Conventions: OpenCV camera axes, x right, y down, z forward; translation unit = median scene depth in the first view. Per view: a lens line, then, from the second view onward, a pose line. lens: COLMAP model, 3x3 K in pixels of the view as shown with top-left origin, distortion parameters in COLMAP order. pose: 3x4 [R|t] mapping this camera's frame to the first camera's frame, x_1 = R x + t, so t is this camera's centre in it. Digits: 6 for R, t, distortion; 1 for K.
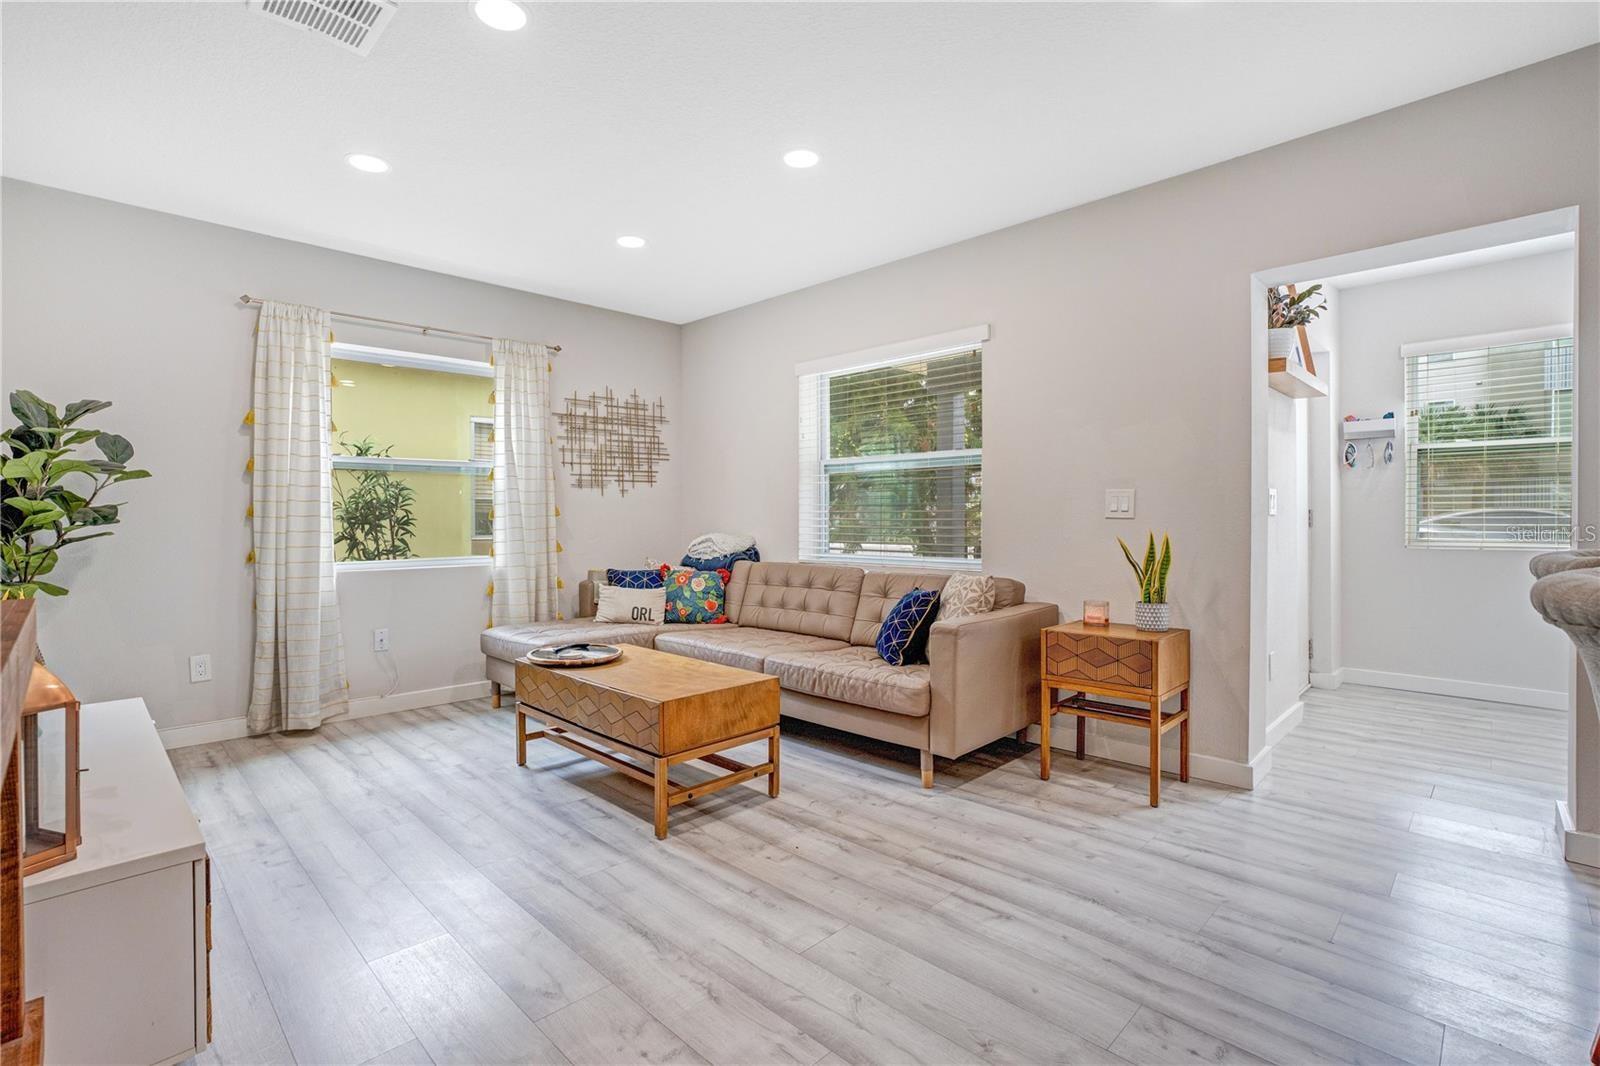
lens RADIAL K [[736.9, 0, 797.1], [0, 736.9, 525.3], [0, 0, 1]] dist [-0.041107, 0.004609]
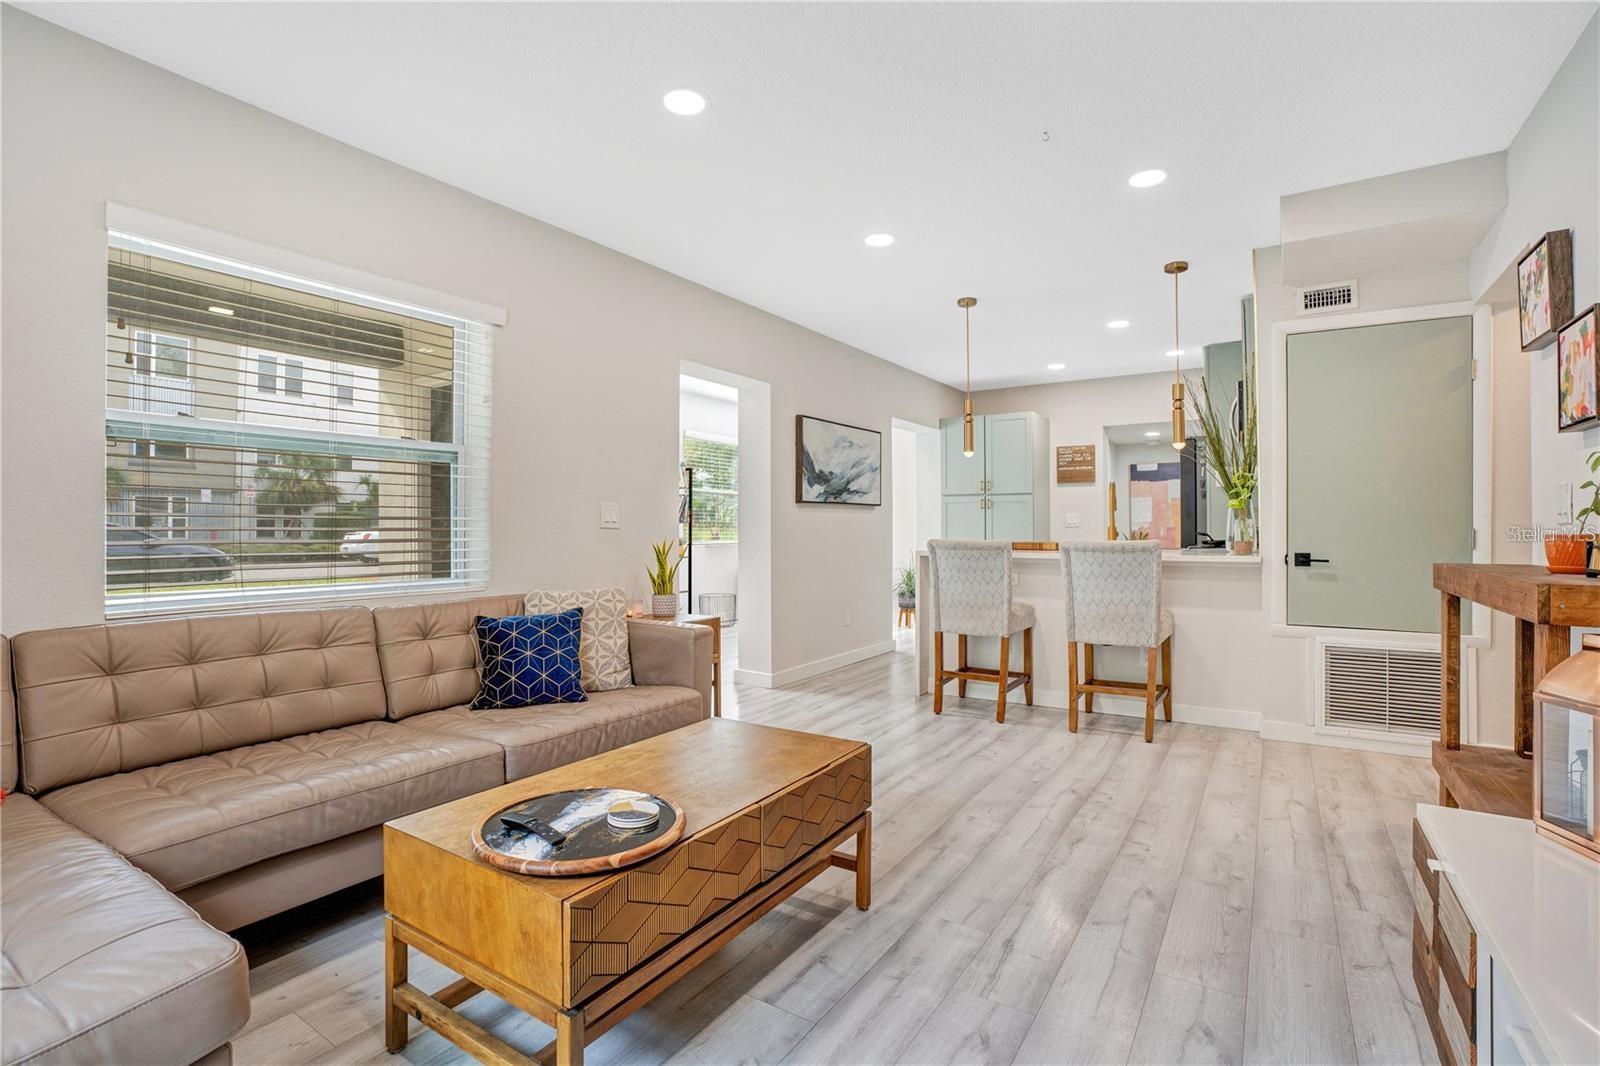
lens RADIAL K [[736.9, 0, 793.1], [0, 736.9, 529.2], [0, 0, 1]] dist [-0.041107, 0.004609]
pose [[-0.192852, 0.001770, 0.981226, -0.997231], [0.008142, 0.999967, -0.000204, -0.006219], [-0.981194, 0.007950, -0.192860, 1.247030]]
